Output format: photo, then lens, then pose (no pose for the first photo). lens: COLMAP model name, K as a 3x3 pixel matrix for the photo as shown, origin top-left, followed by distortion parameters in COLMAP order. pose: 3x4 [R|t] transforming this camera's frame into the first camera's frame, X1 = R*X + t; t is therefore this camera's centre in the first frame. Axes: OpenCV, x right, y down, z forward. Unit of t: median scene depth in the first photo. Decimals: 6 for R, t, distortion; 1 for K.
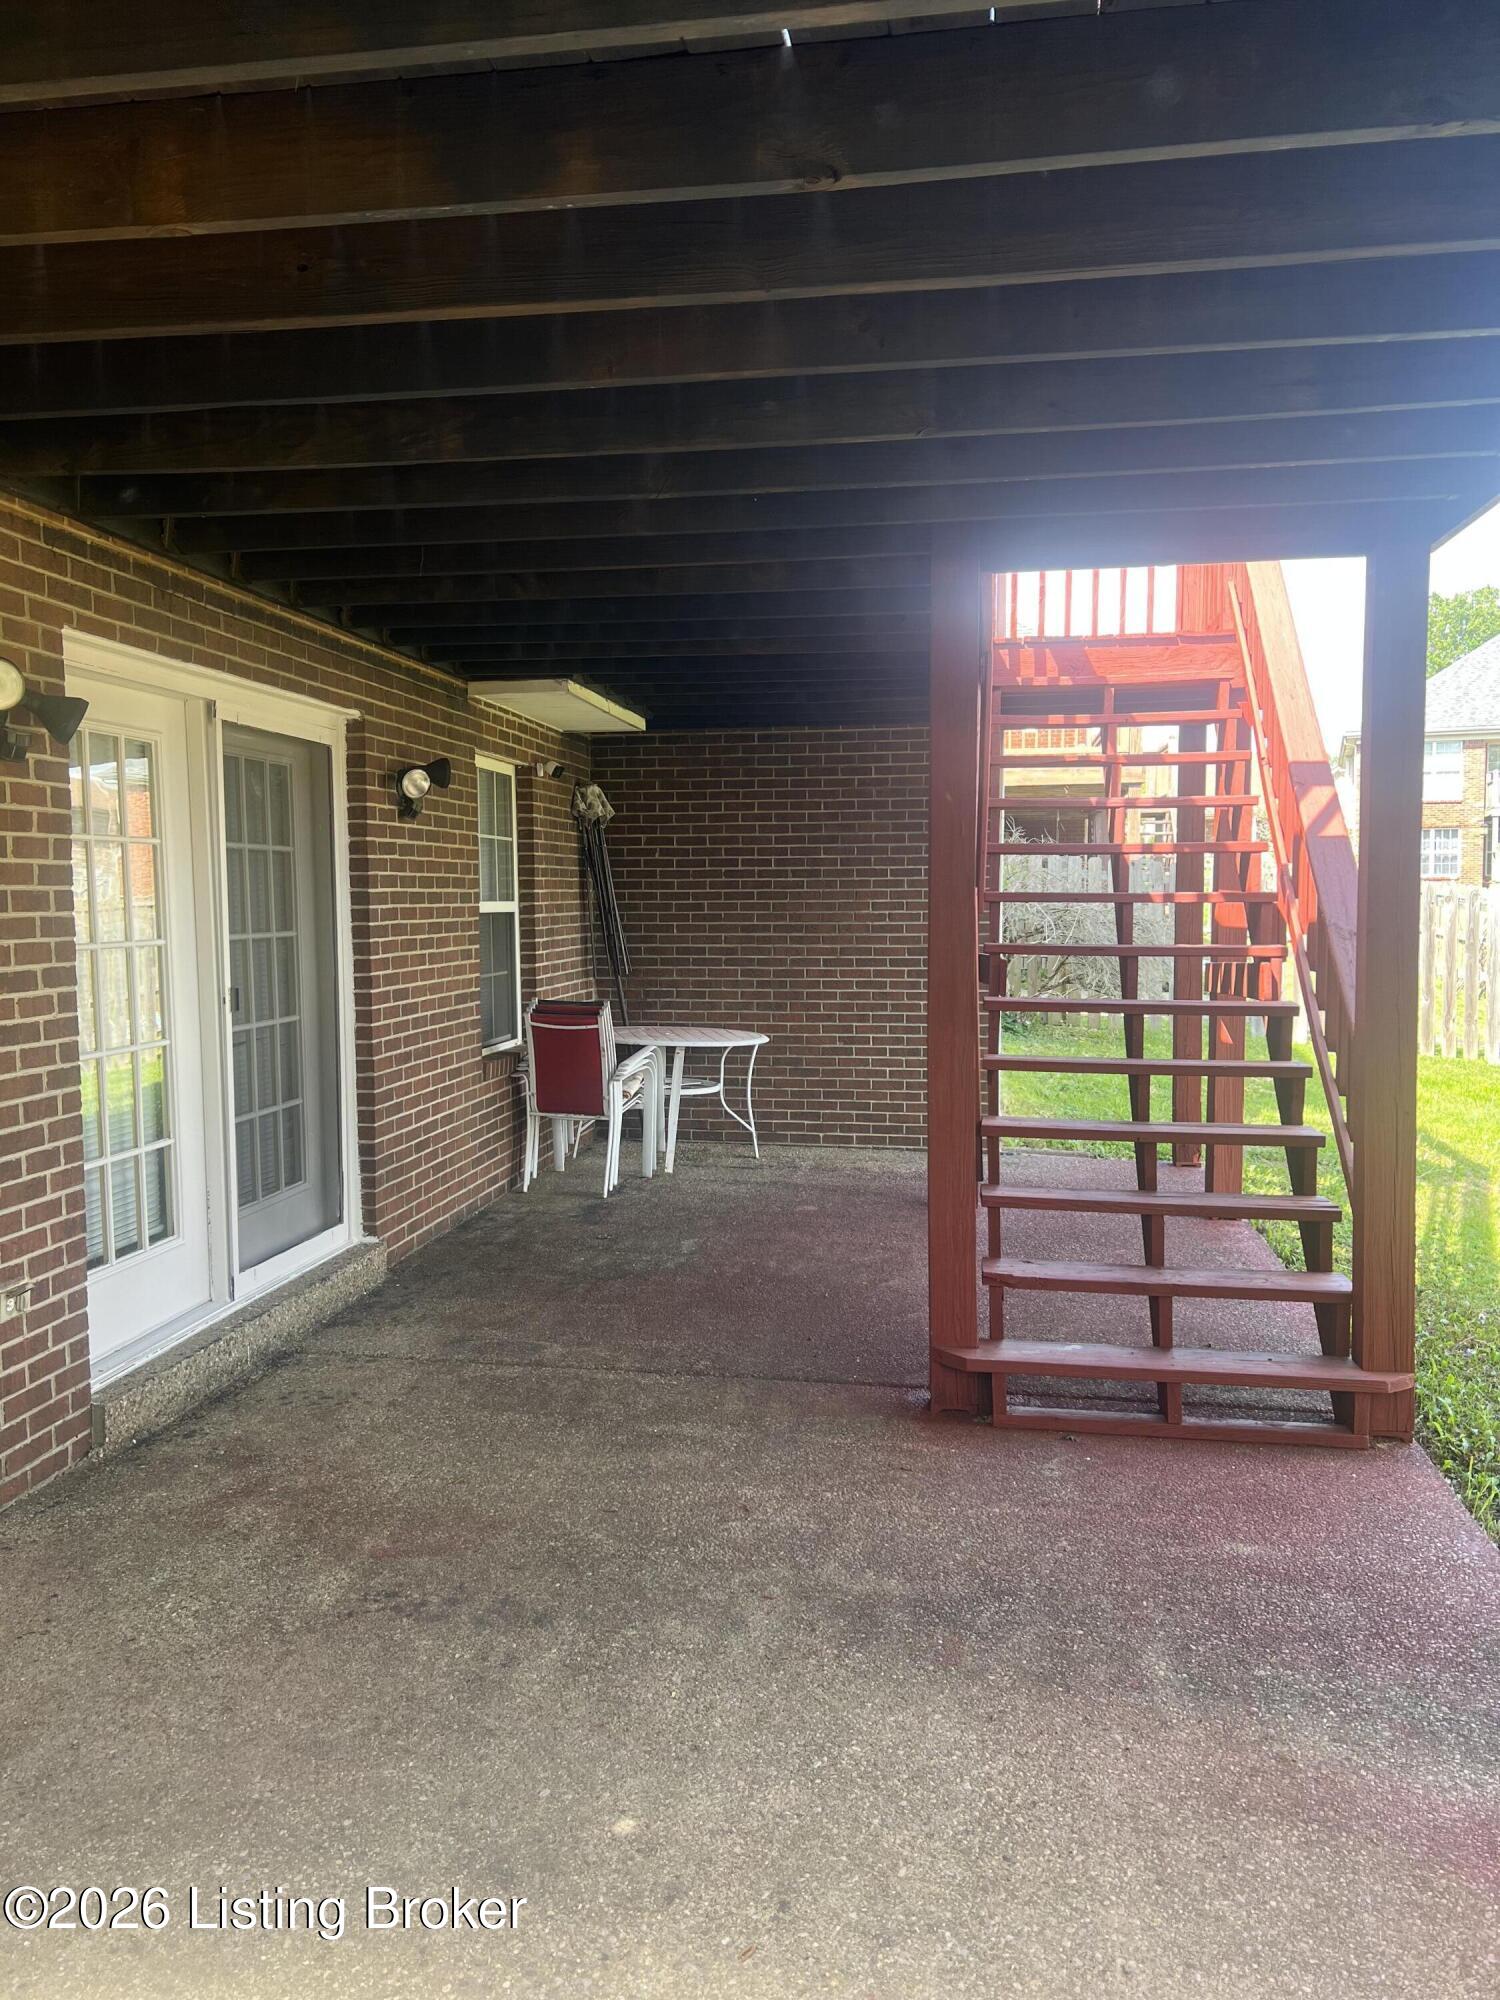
lens RADIAL K [[1498.9, 0, 759.8], [0, 1498.9, 993.0], [0, 0, 1]] dist [0.043792, -0.053262]
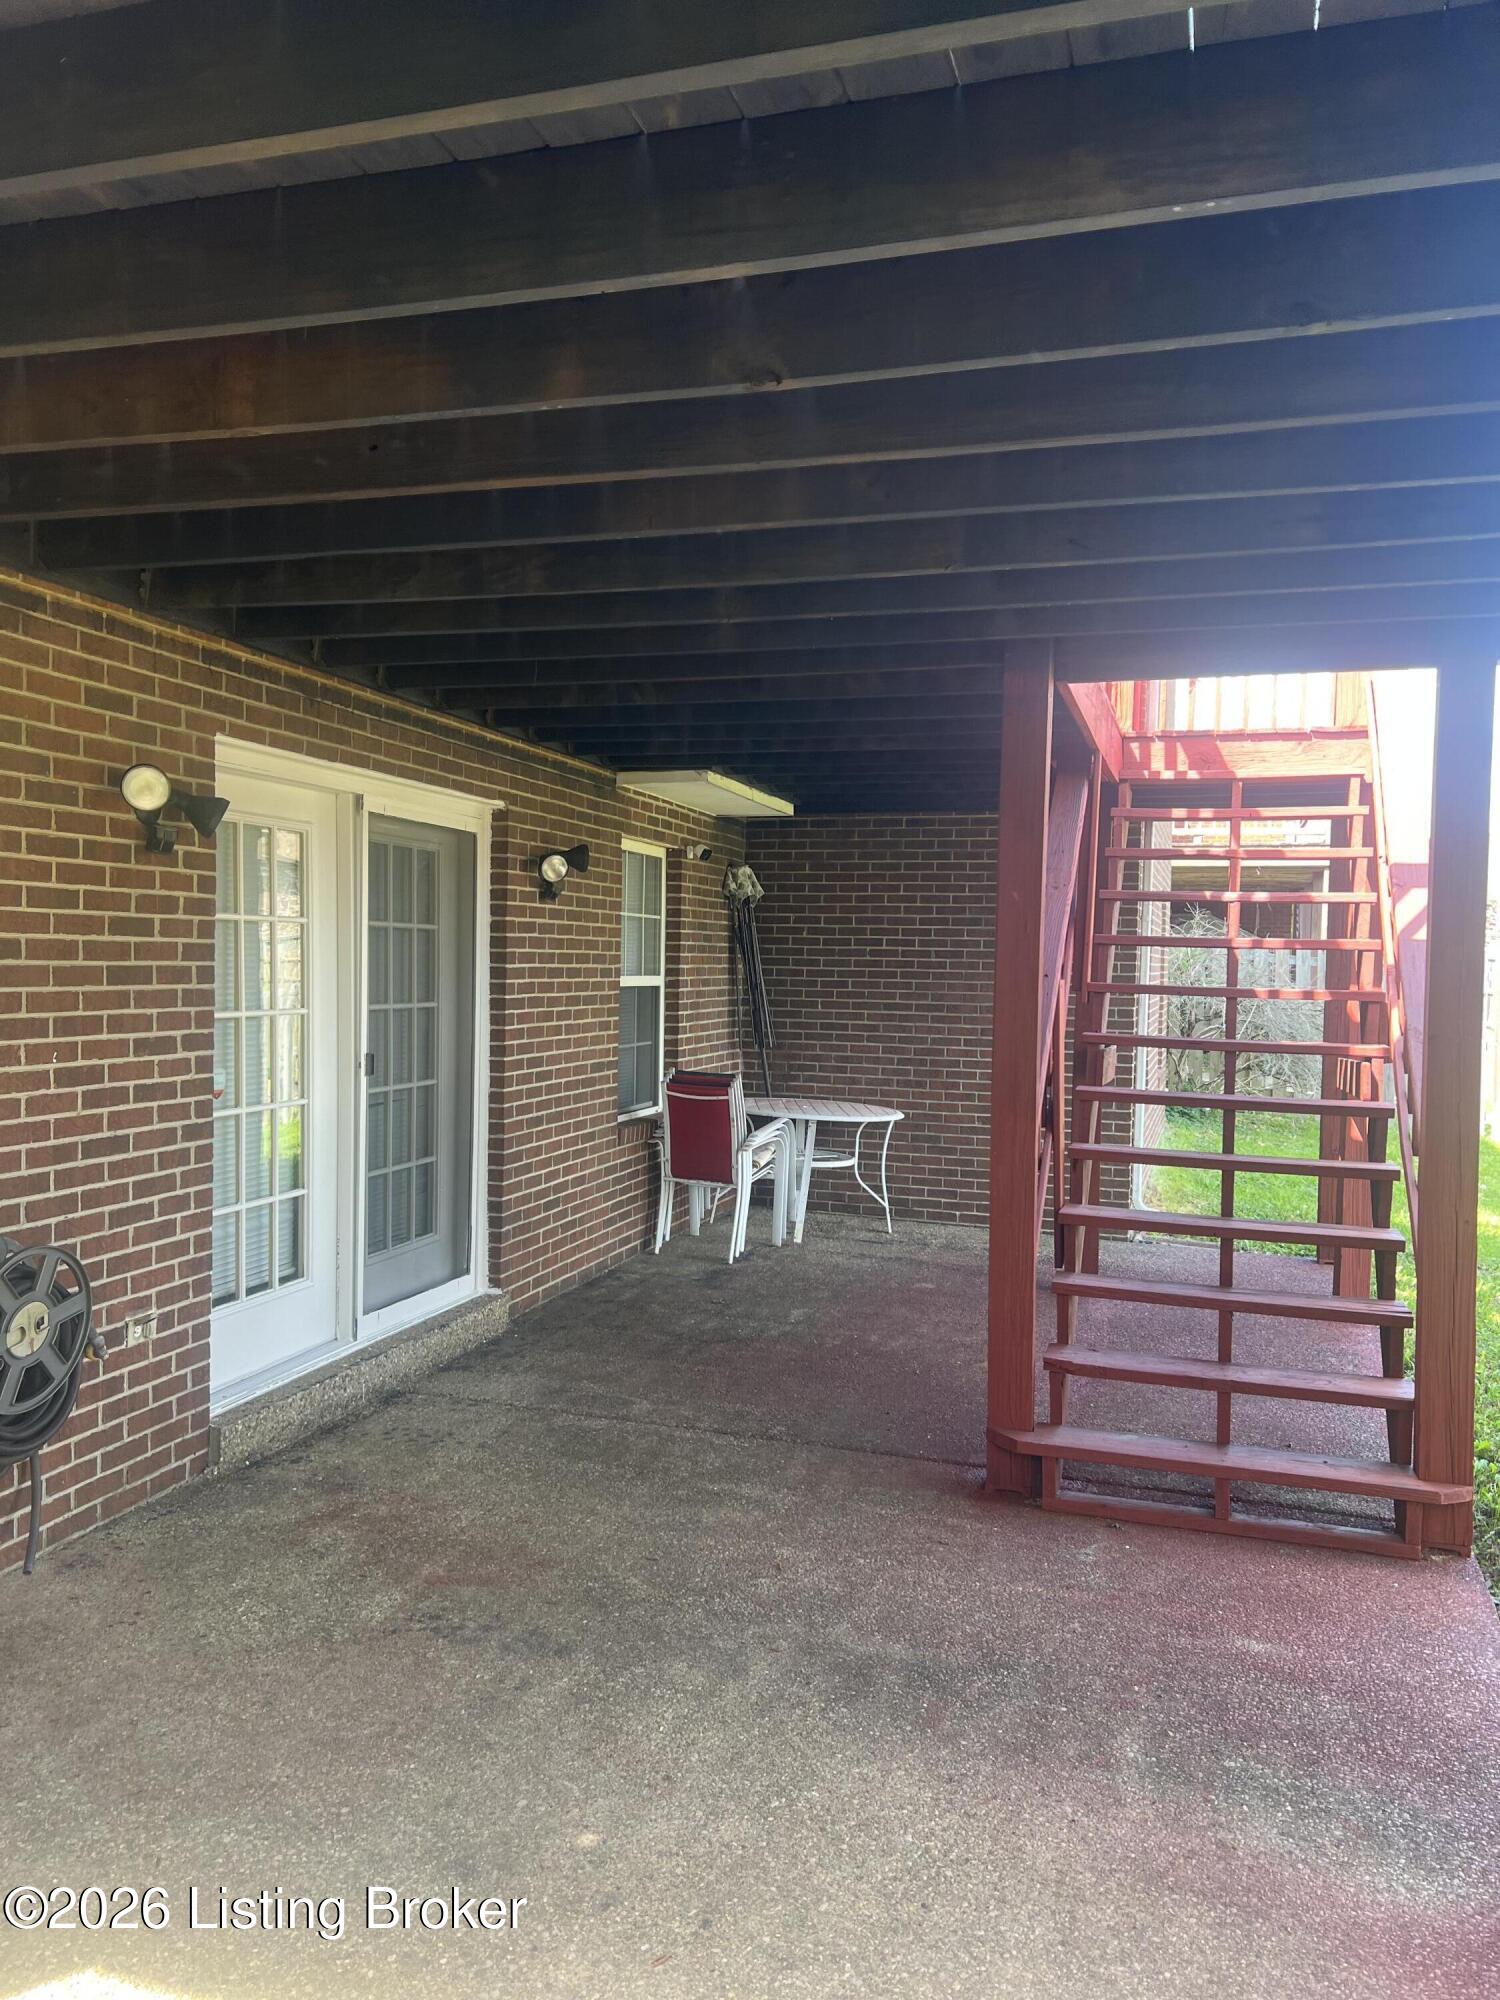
lens RADIAL K [[1498.9, 0, 767.1], [0, 1498.9, 1006.1], [0, 0, 1]] dist [0.043792, -0.053262]
pose [[0.990191, 0.029971, -0.136468, 0.088851], [-0.034834, 0.998835, -0.033385, -0.011818], [0.135308, 0.037811, 0.990082, -0.048723]]
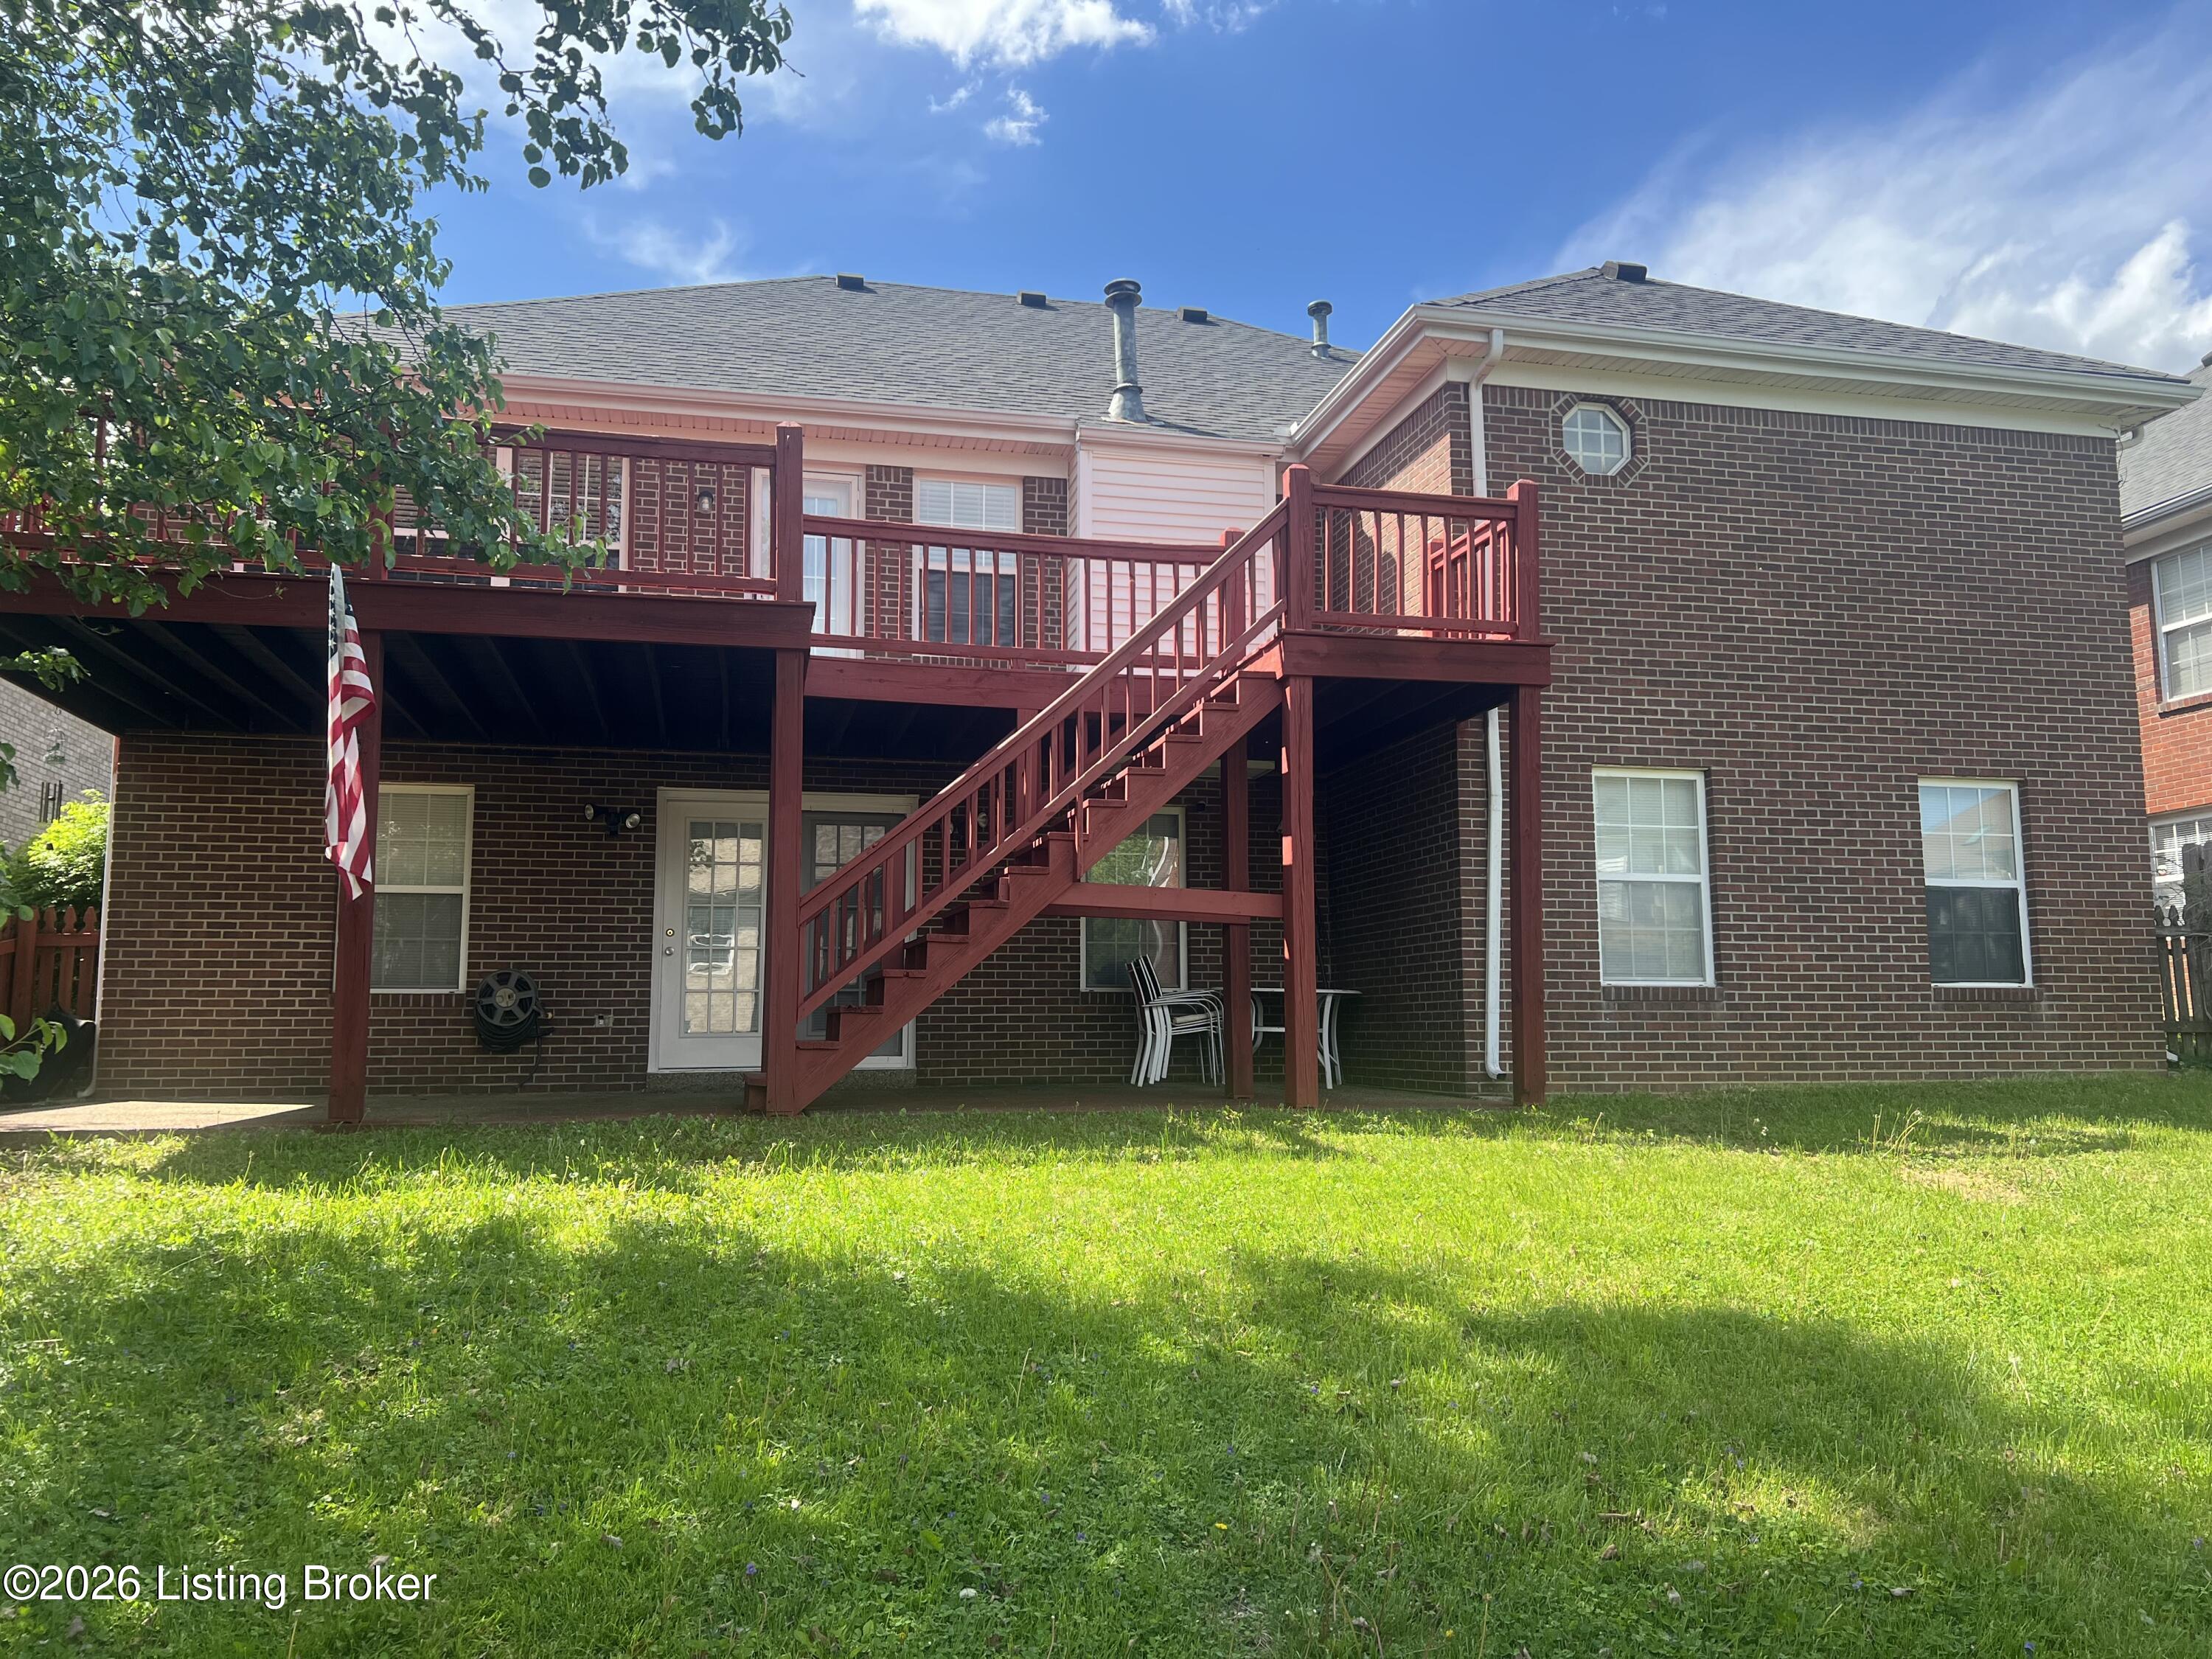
lens RADIAL K [[1657.7, 0, 1106.0], [0, 1657.7, 833.8], [0, 0, 1]] dist [0.043792, -0.053262]
pose [[0.371346, -0.110310, -0.921919, 2.043867], [-0.057621, 0.988266, -0.141459, 0.175466], [0.926705, 0.105652, 0.360632, 0.505171]]
